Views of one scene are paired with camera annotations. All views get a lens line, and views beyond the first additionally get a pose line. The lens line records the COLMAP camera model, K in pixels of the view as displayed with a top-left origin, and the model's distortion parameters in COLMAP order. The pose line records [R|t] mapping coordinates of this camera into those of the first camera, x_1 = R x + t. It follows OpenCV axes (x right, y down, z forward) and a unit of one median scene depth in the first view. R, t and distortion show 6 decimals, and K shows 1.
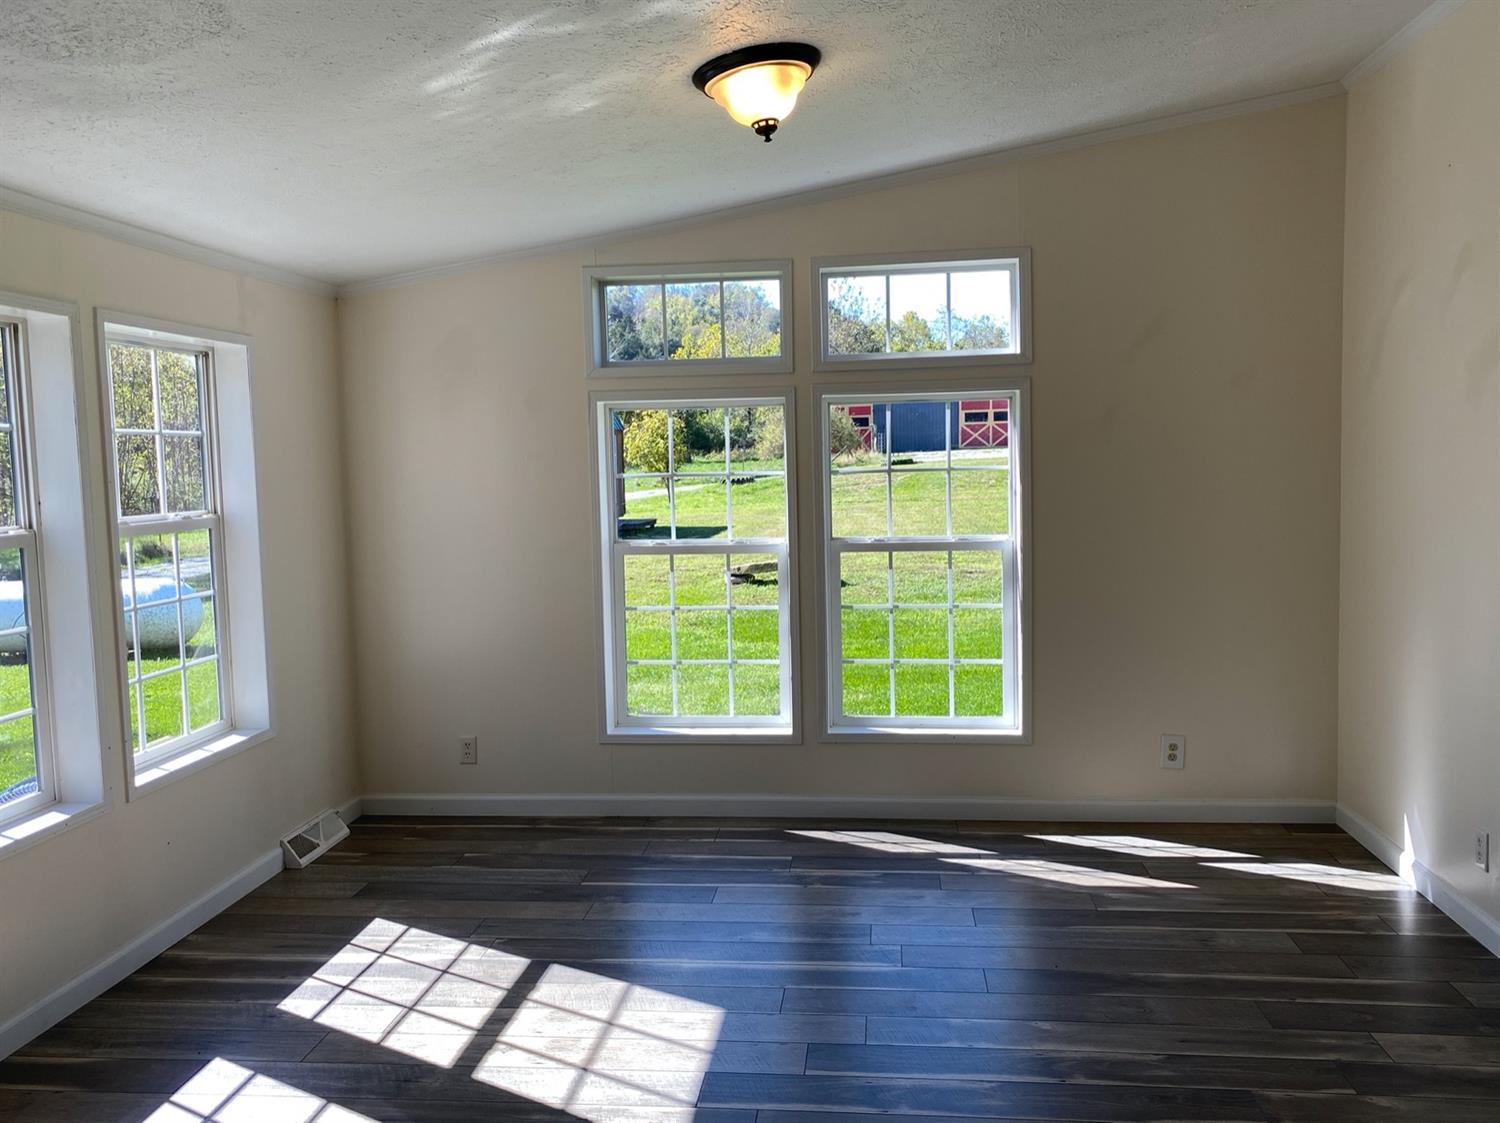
lens RADIAL K [[1169.7, 0, 716.8], [0, 1169.7, 554.2], [0, 0, 1]] dist [0.003622, 0.000550]
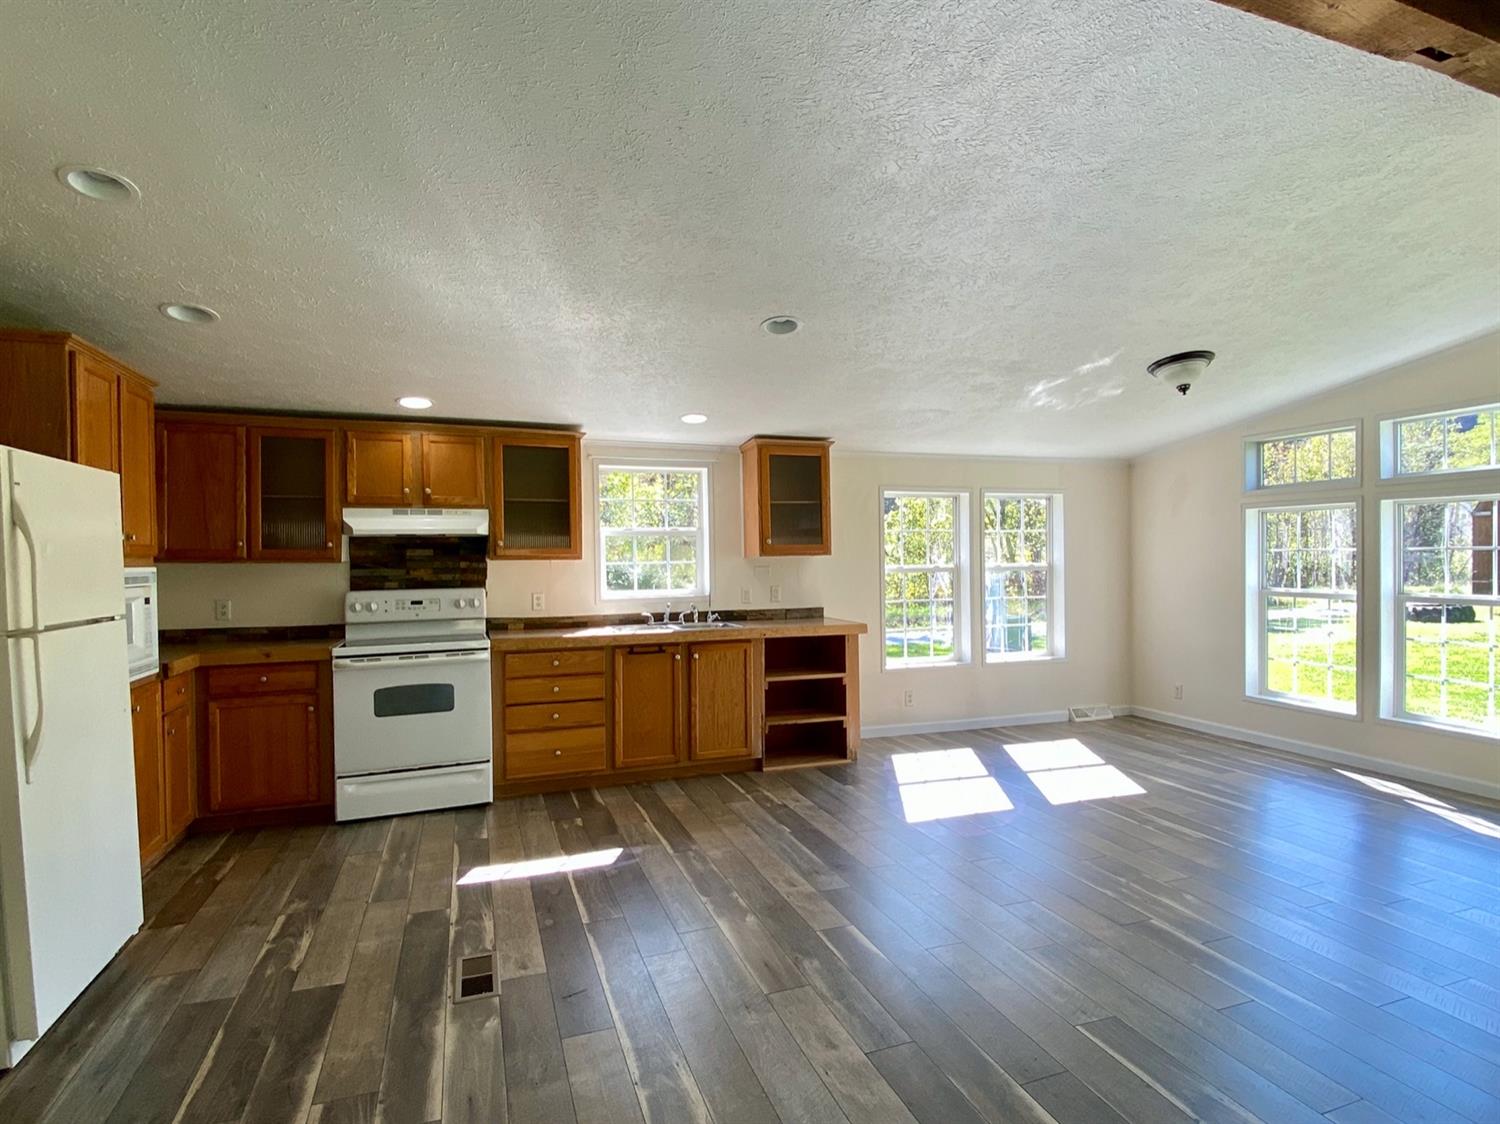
lens RADIAL K [[763.7, 0, 747.4], [0, 763.7, 568.0], [0, 0, 1]] dist [0.037593, -0.039482]
pose [[0.427625, 0.026221, -0.903576, 0.671681], [-0.069338, 0.997586, -0.003866, 0.019441], [0.901293, 0.064305, 0.428411, -0.214478]]
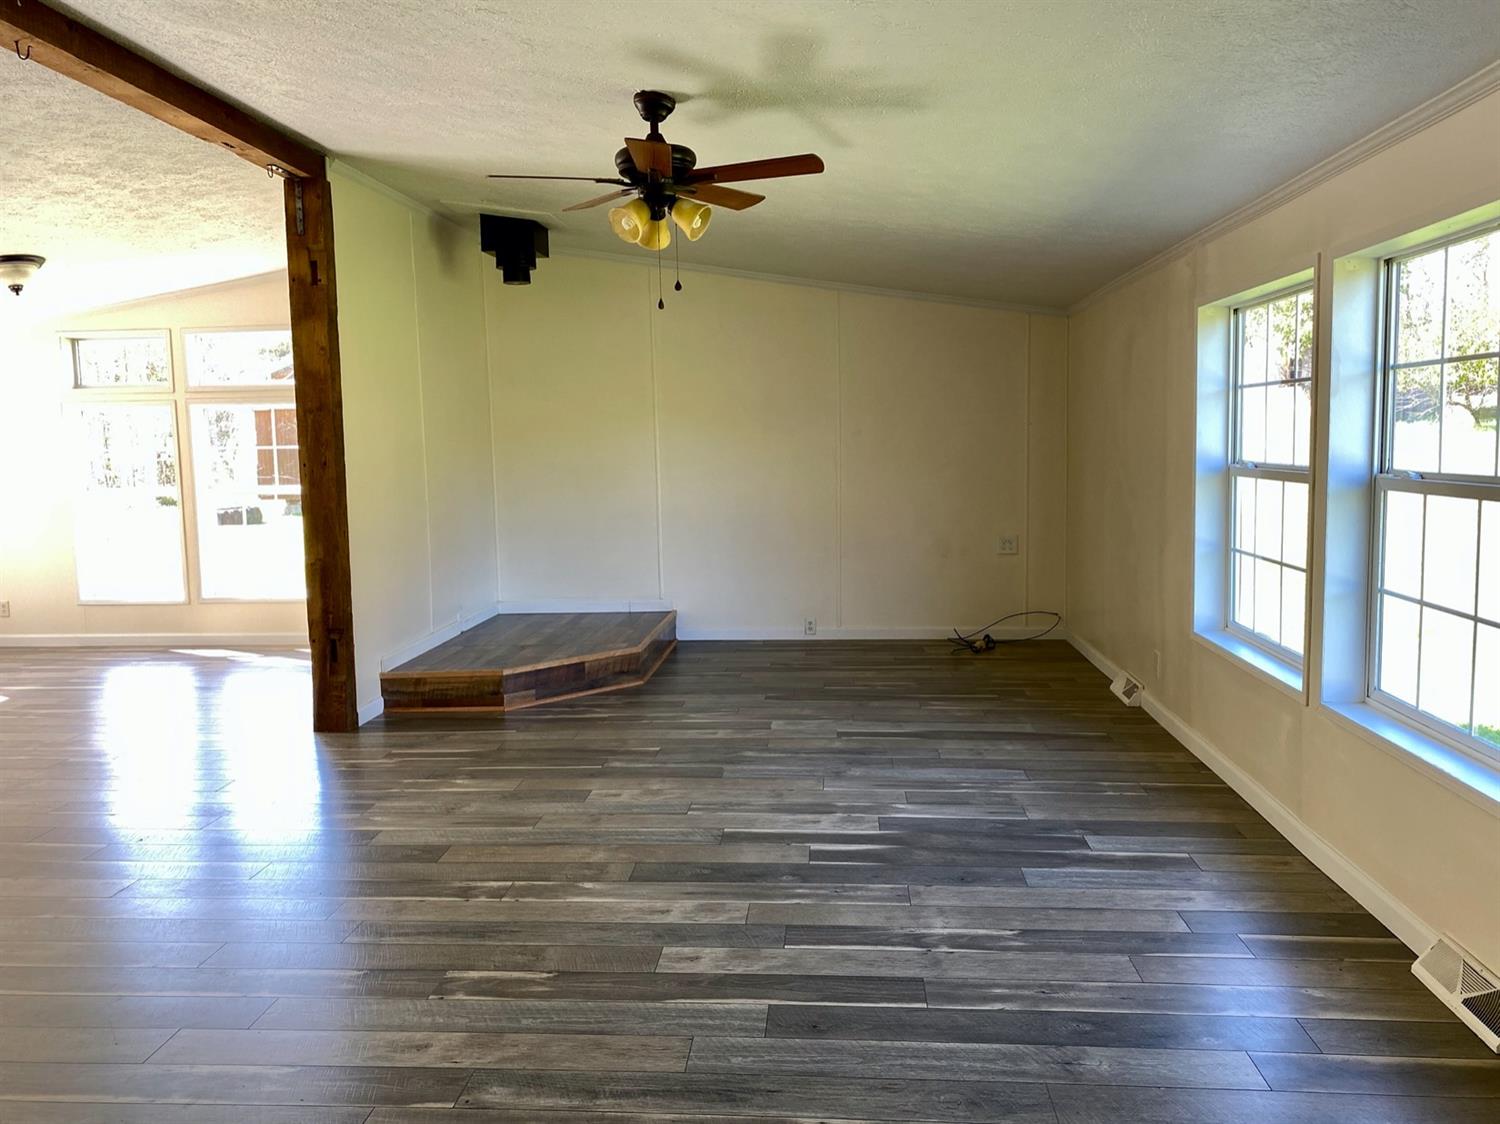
lens RADIAL K [[1143.6, 0, 748.3], [0, 1143.6, 538.1], [0, 0, 1]] dist [0.124534, -0.221802]
pose [[0.999670, -0.000797, 0.025666, 0.898166], [0.000649, 0.999983, 0.005774, 0.054489], [-0.025670, -0.005756, 0.999654, -0.793061]]
